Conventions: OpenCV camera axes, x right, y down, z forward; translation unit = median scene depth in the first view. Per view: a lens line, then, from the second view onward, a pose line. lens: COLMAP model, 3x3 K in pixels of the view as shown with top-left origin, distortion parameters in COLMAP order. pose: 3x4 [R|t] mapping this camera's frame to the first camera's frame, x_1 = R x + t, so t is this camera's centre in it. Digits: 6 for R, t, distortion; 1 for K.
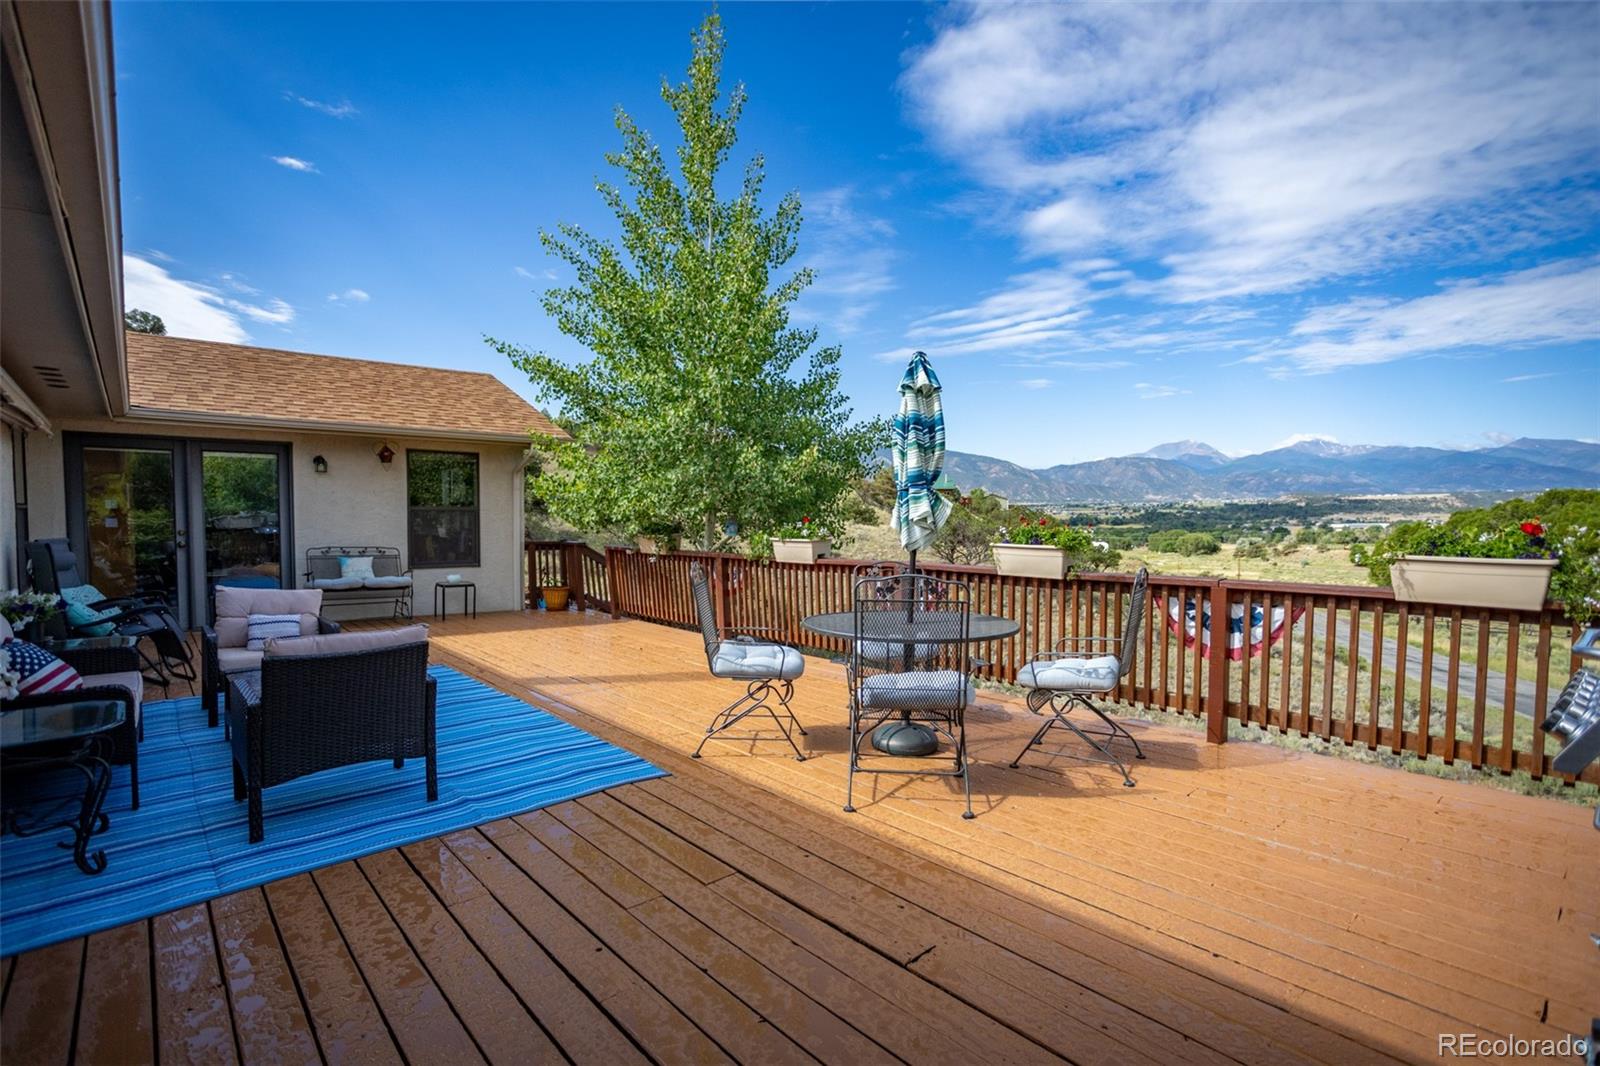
lens RADIAL K [[765.5, 0, 791.9], [0, 765.5, 535.7], [0, 0, 1]] dist [-0.035889, 0.023108]
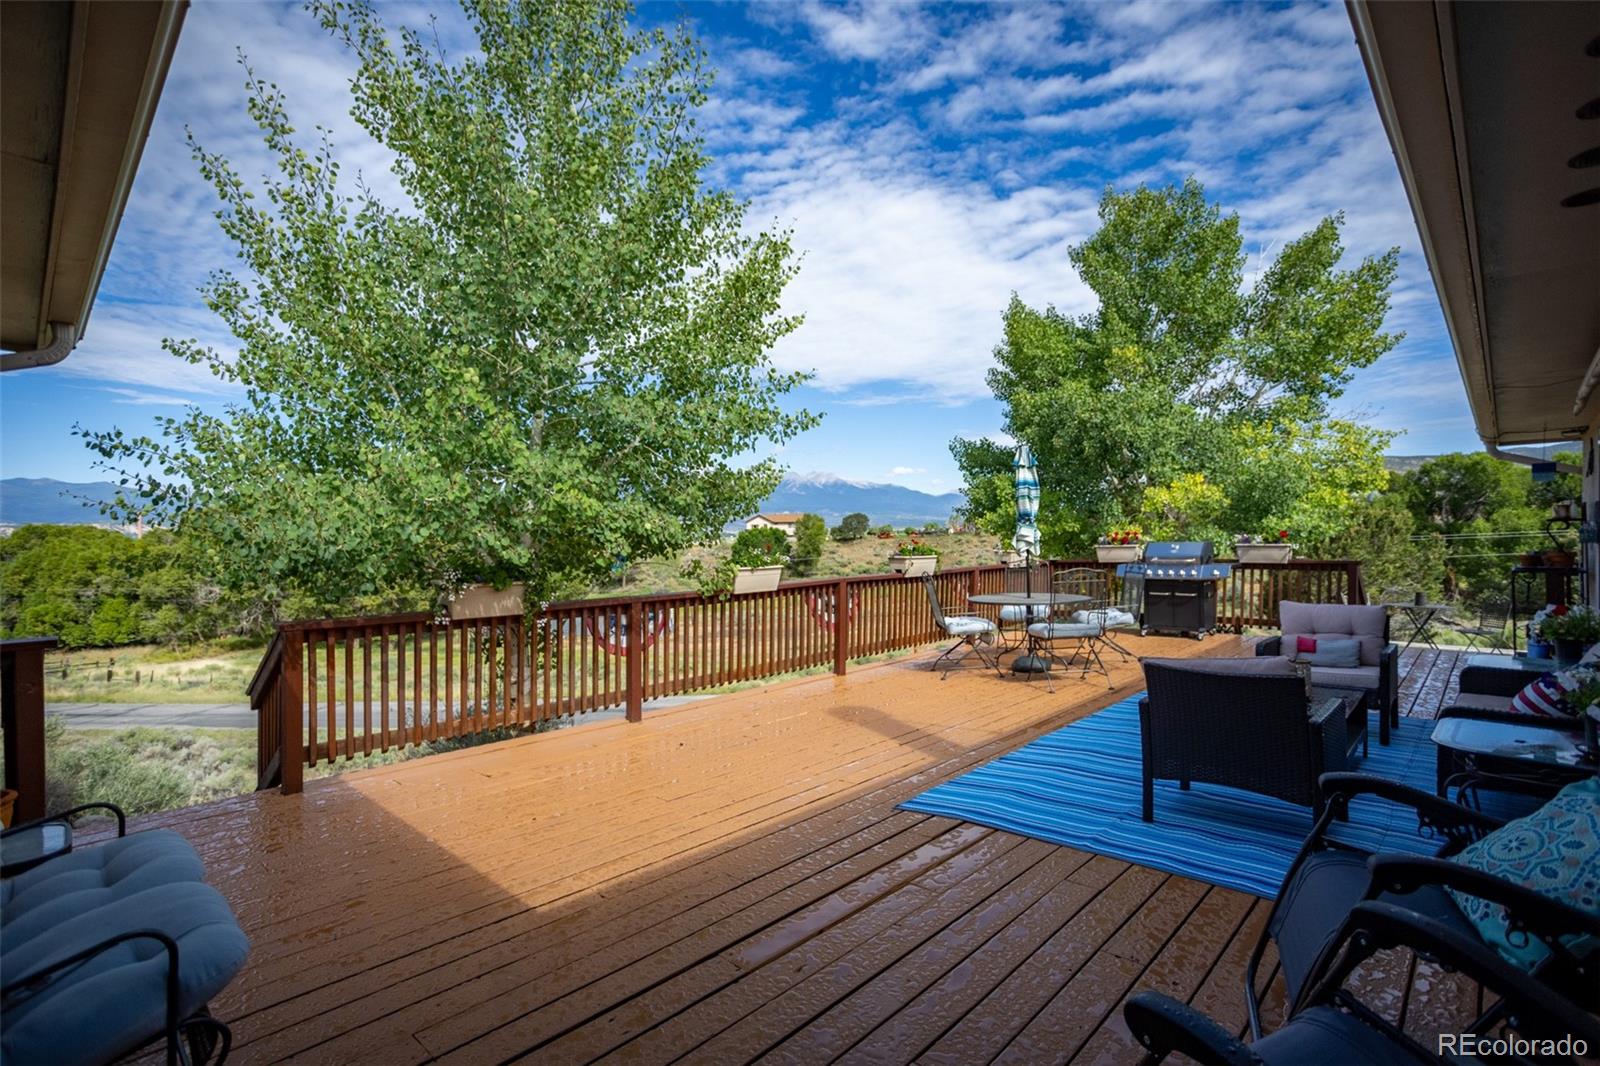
lens RADIAL K [[765.5, 0, 811.6], [0, 765.5, 537.8], [0, 0, 1]] dist [-0.035889, 0.023108]
pose [[-0.111384, 0.002873, 0.993773, -0.918100], [0.044182, 0.999021, 0.002064, -0.029093], [-0.992795, 0.044137, -0.111402, 1.020827]]
